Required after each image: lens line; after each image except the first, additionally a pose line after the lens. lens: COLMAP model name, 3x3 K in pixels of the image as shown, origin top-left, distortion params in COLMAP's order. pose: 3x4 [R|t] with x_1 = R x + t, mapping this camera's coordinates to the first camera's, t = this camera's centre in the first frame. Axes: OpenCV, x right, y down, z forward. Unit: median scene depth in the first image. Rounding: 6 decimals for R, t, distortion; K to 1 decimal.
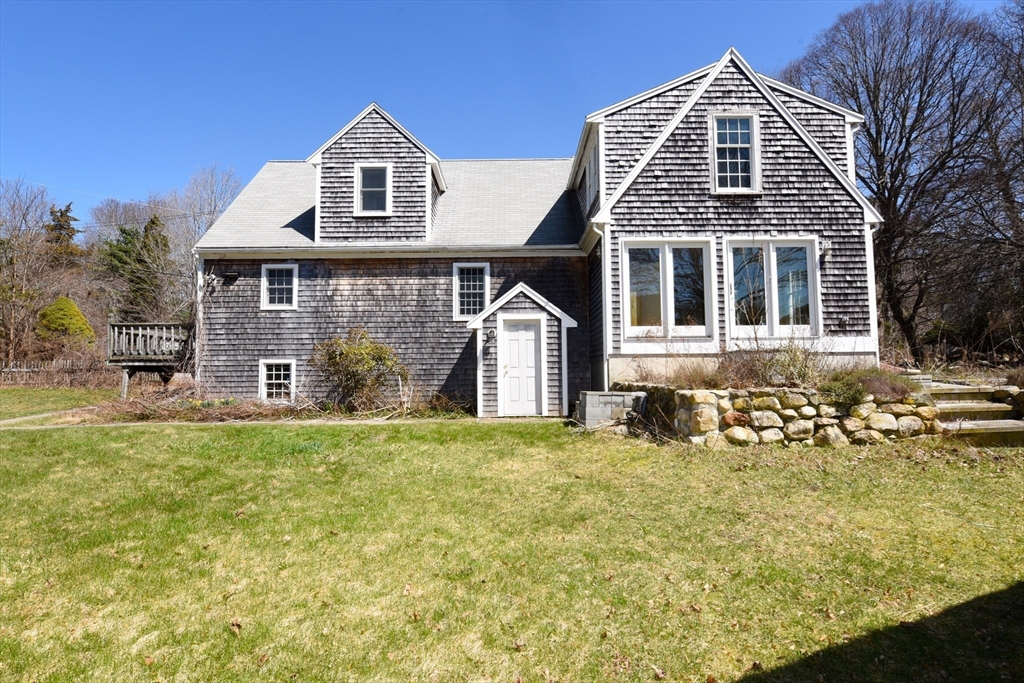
lens RADIAL K [[521.2, 0, 514.8], [0, 521.2, 343.4], [0, 0, 1]] dist [-0.001917, -0.000084]
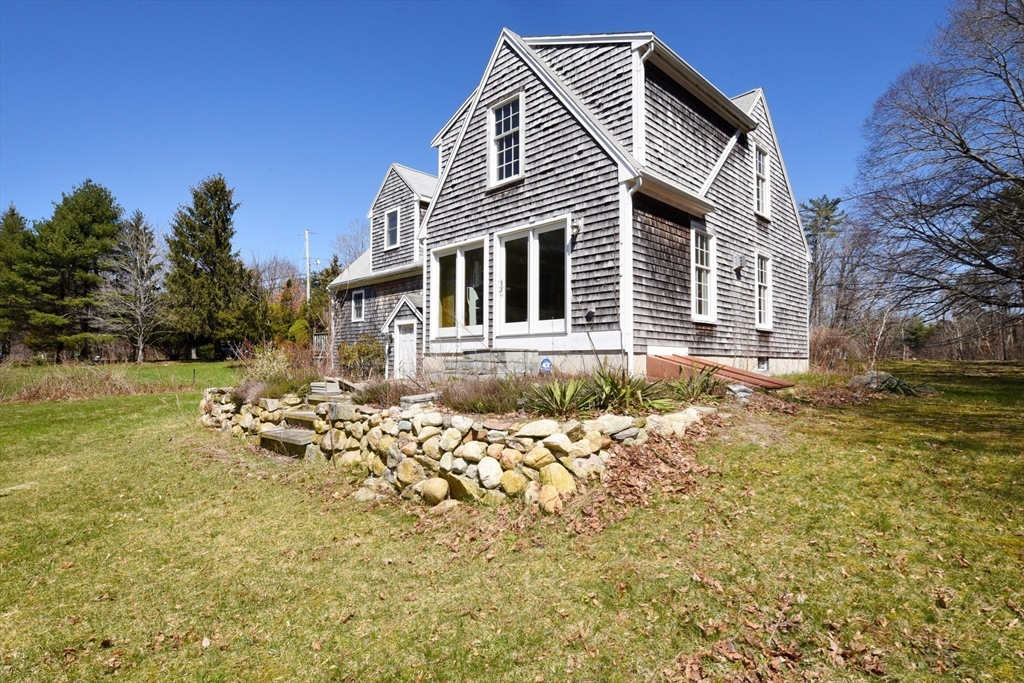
lens RADIAL K [[521.2, 0, 514.0], [0, 521.2, 340.0], [0, 0, 1]] dist [-0.001917, -0.000084]
pose [[0.695757, -0.019937, -0.718001, 1.112087], [0.042173, 0.999024, 0.013127, -0.014711], [0.717039, -0.039413, 0.695918, 0.336786]]
